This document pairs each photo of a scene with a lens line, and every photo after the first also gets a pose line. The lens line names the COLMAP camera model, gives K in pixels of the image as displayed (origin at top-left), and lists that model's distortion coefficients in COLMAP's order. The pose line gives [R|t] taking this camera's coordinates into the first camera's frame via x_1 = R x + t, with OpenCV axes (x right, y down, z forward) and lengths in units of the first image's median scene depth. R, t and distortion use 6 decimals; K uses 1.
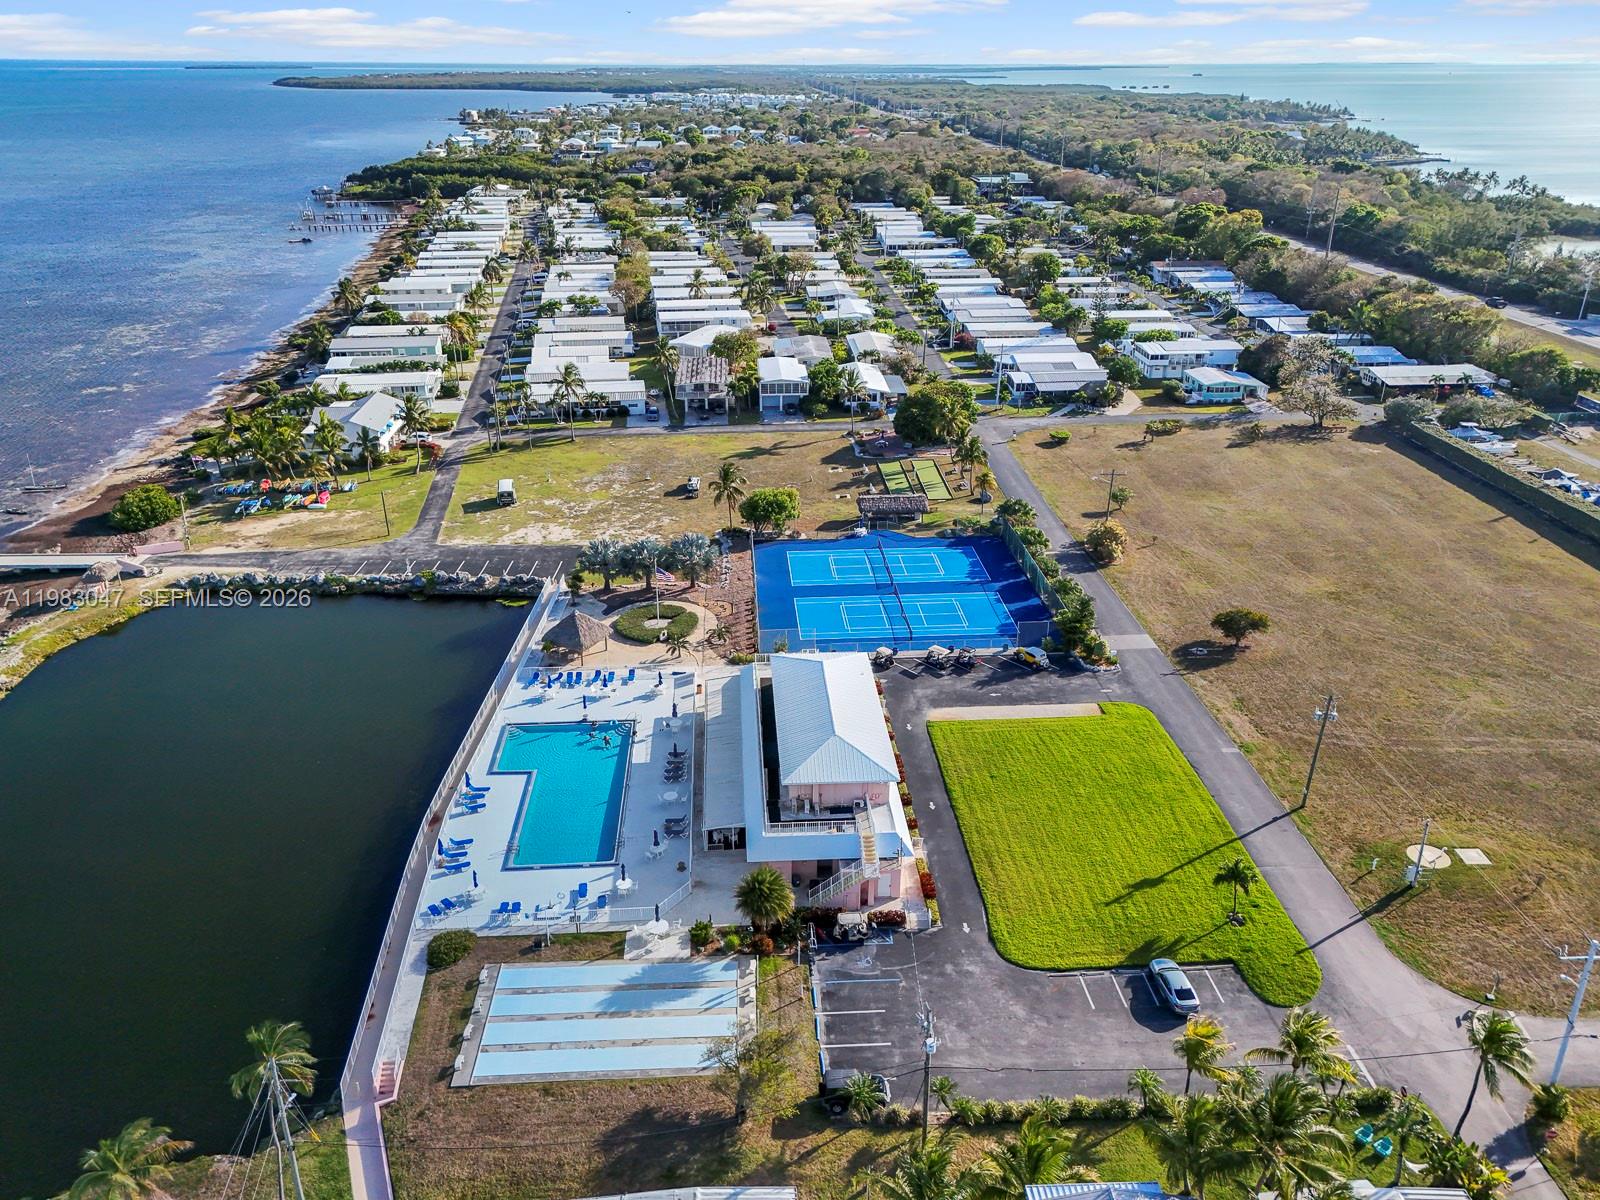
lens RADIAL K [[1143.6, 0, 800.0], [0, 1143.6, 600.0], [0, 0, 1]] dist [0.059601, -0.099810]
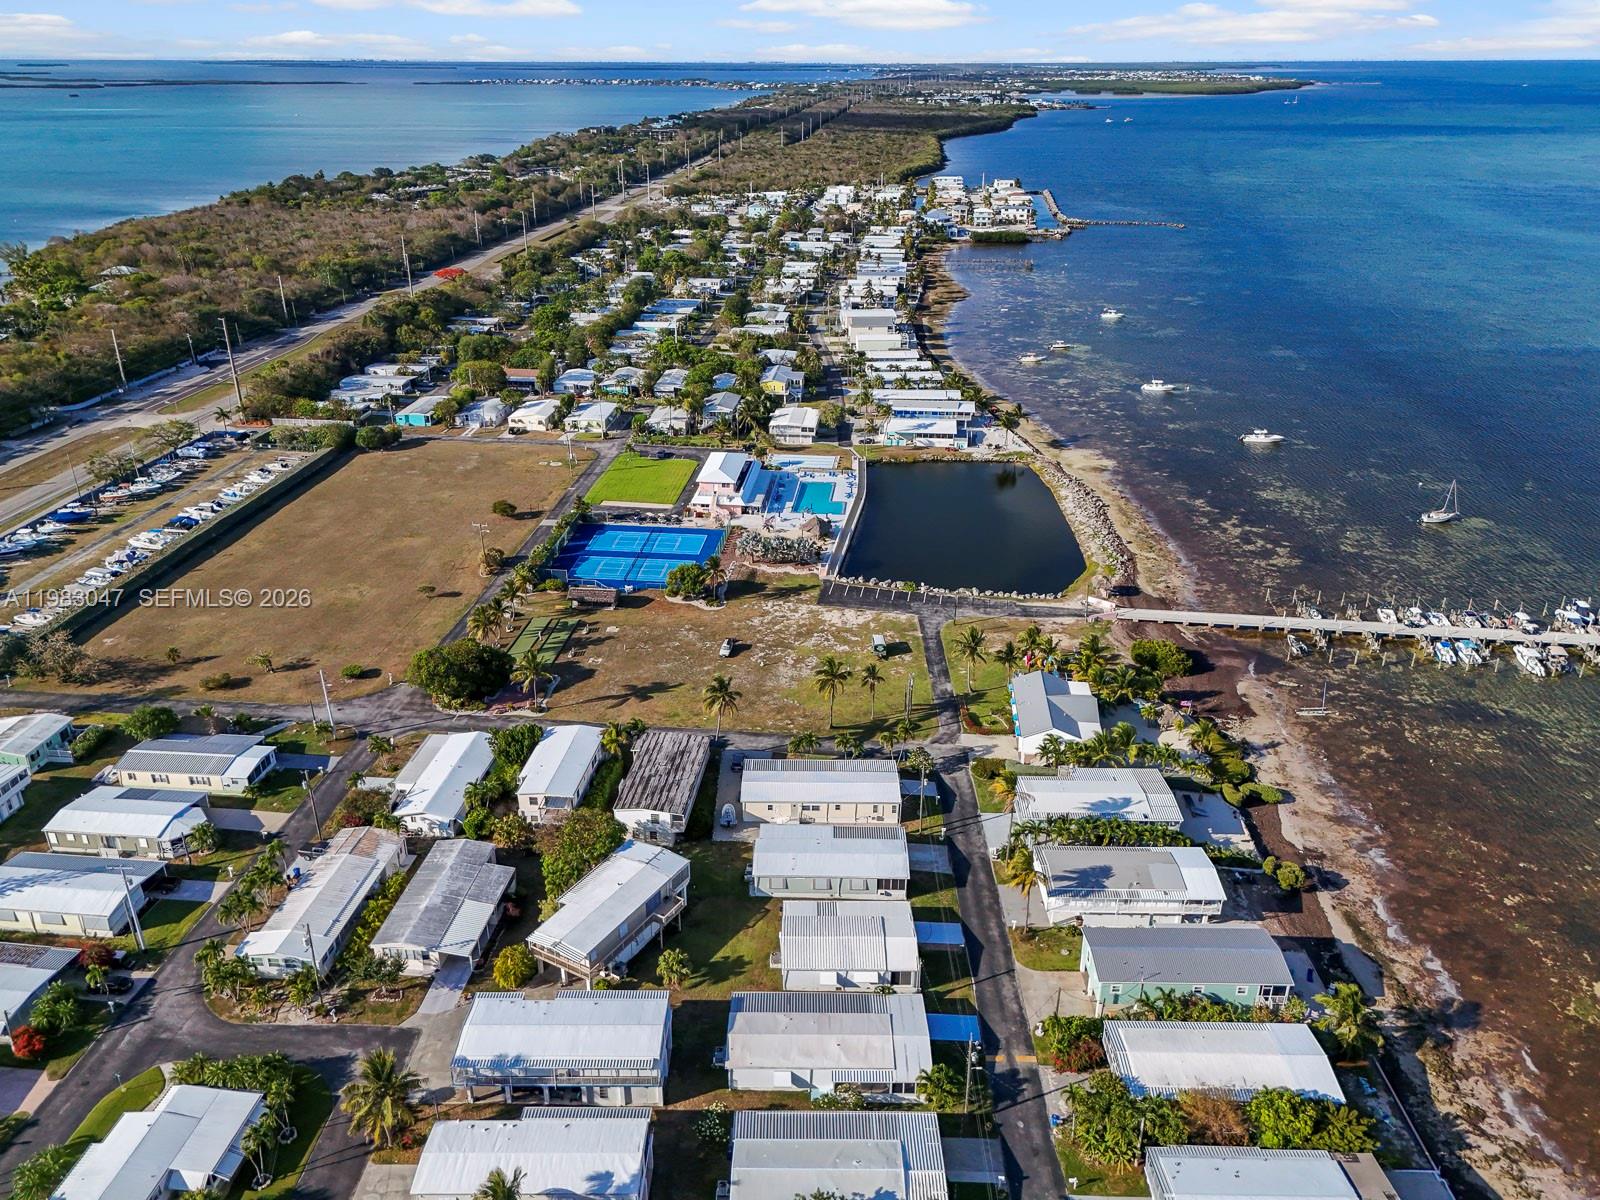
lens RADIAL K [[1143.6, 0, 800.0], [0, 1143.6, 600.0], [0, 0, 1]] dist [0.059601, -0.099810]
pose [[-0.986226, -0.078460, 0.145610, -0.419256], [0.060938, 0.646052, 0.760857, -1.279838], [-0.153768, 0.759250, -0.632372, 2.113684]]
